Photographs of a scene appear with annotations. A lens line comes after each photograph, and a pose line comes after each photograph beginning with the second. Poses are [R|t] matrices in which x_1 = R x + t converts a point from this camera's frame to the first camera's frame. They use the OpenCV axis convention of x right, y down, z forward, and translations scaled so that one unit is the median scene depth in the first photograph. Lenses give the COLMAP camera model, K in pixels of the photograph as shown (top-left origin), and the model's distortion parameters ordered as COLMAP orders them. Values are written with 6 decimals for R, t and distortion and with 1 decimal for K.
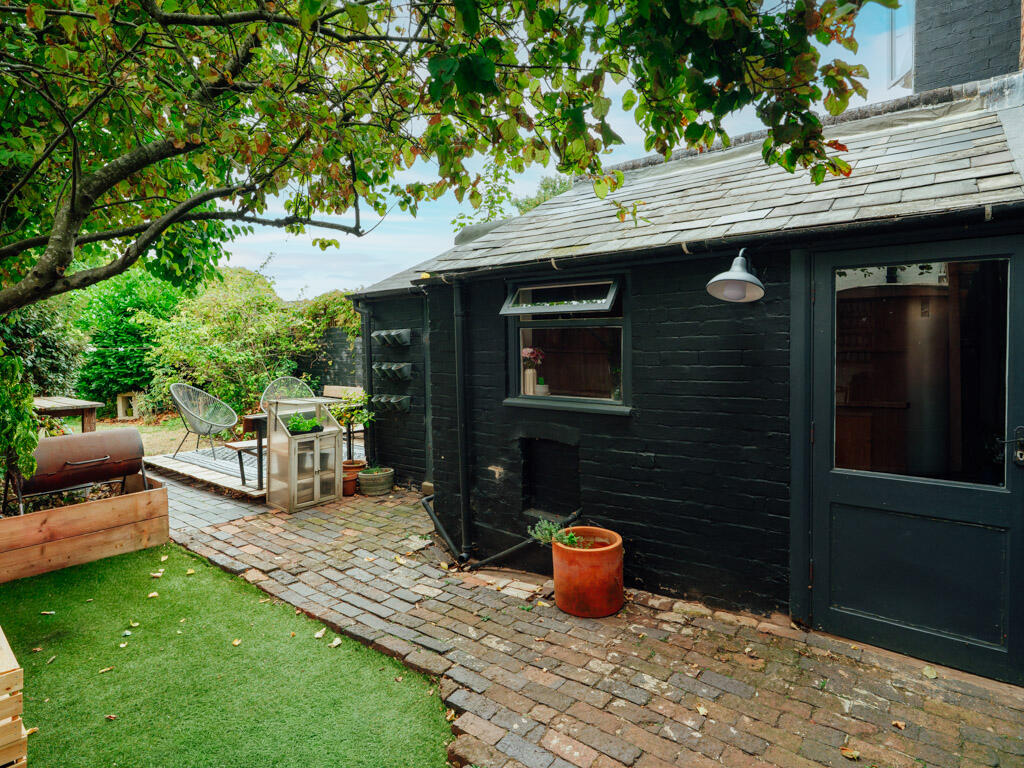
lens RADIAL K [[543.0, 0, 510.6], [0, 543.0, 363.9], [0, 0, 1]] dist [-0.002218, -0.000332]
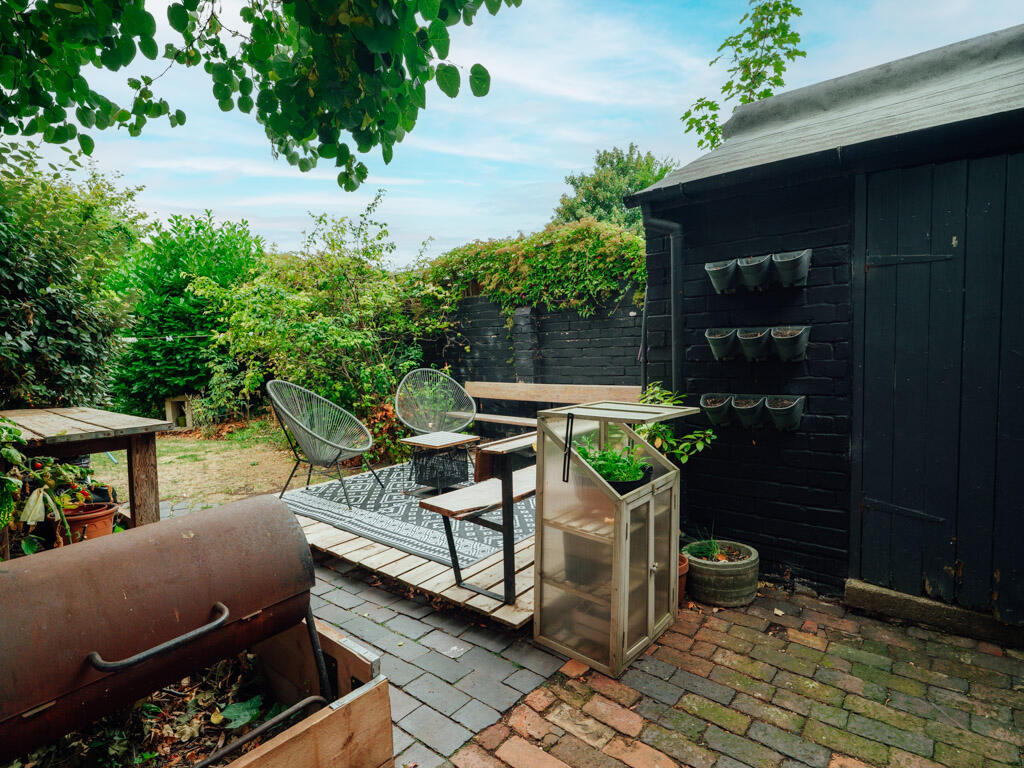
lens RADIAL K [[544.0, 0, 512.0], [0, 544.0, 384.0], [0, 0, 1]] dist [0.003687, -0.000421]
pose [[0.998908, -0.017199, -0.043440, -0.444837], [0.019023, 0.998939, 0.041933, 0.026573], [0.042673, -0.042714, 0.998176, 0.555932]]
